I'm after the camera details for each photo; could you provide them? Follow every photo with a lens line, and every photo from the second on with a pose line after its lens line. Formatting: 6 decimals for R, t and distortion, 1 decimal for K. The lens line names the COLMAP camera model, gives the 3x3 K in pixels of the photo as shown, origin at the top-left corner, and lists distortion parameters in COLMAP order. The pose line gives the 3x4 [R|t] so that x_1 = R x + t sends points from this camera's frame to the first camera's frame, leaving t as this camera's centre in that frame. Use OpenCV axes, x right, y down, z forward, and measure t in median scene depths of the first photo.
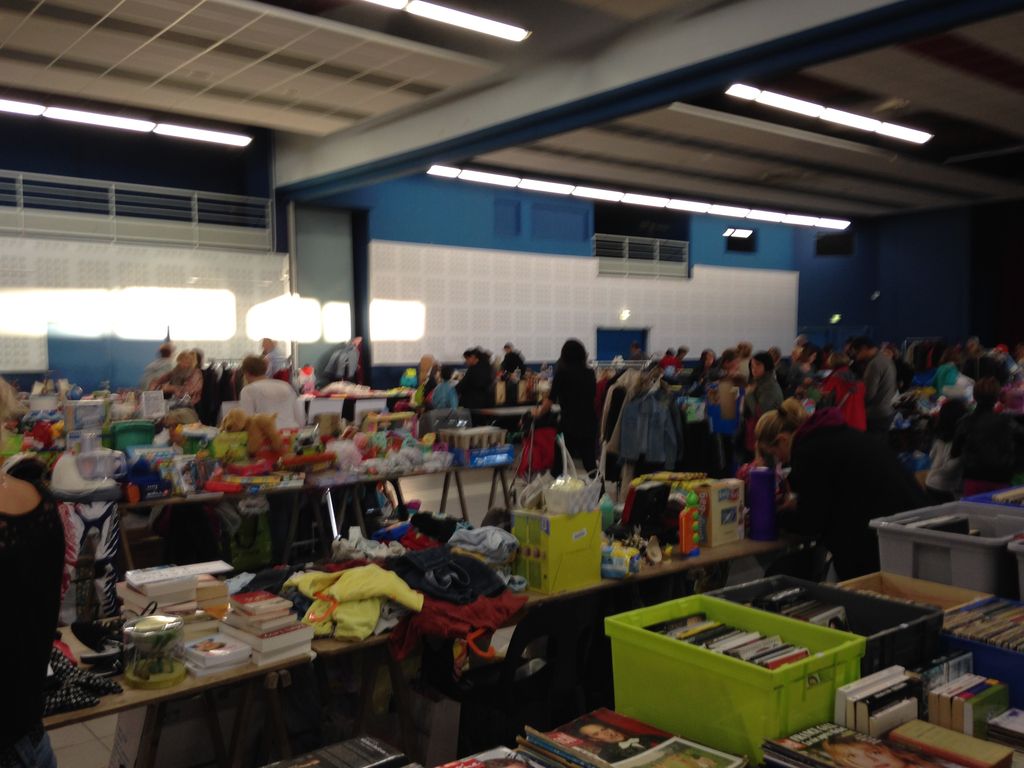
lens RADIAL K [[961.5, 0, 515.7], [0, 961.5, 382.2], [0, 0, 1]] dist [0.230888, -0.375441]
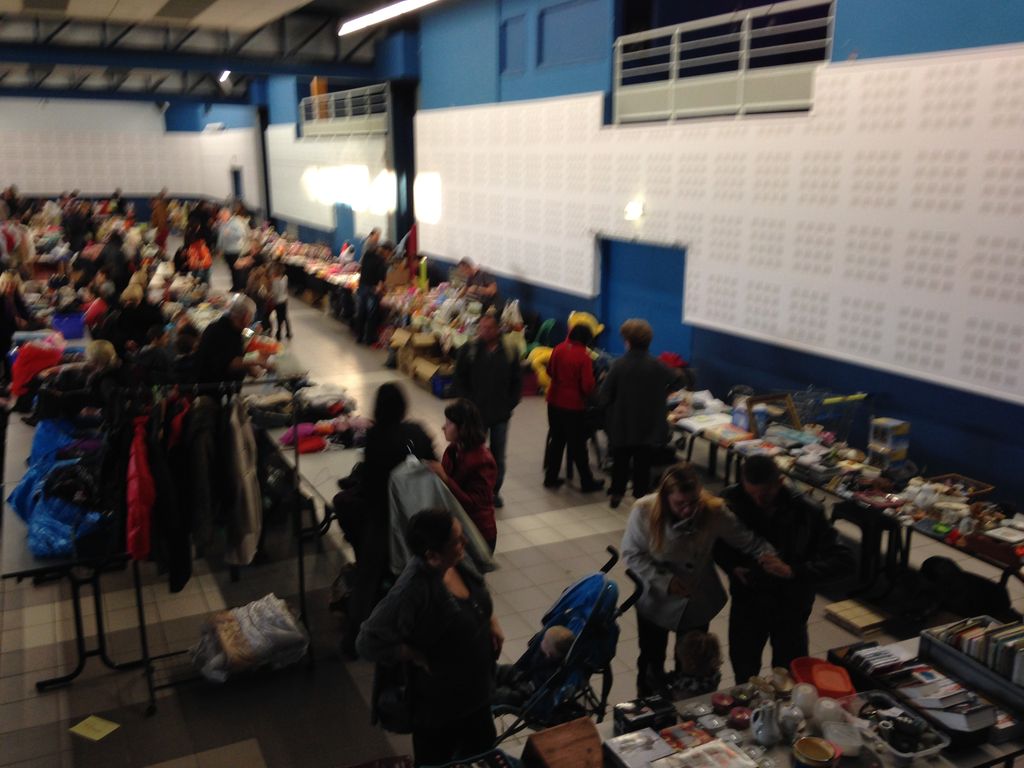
lens RADIAL K [[956.2, 0, 512.5], [0, 956.2, 358.6], [0, 0, 1]] dist [0.231444, -0.350580]
pose [[-0.215786, 0.198457, -0.956060, 0.632480], [-0.038152, 0.976667, 0.211346, -0.106268], [0.975695, 0.082081, -0.203180, 1.147041]]
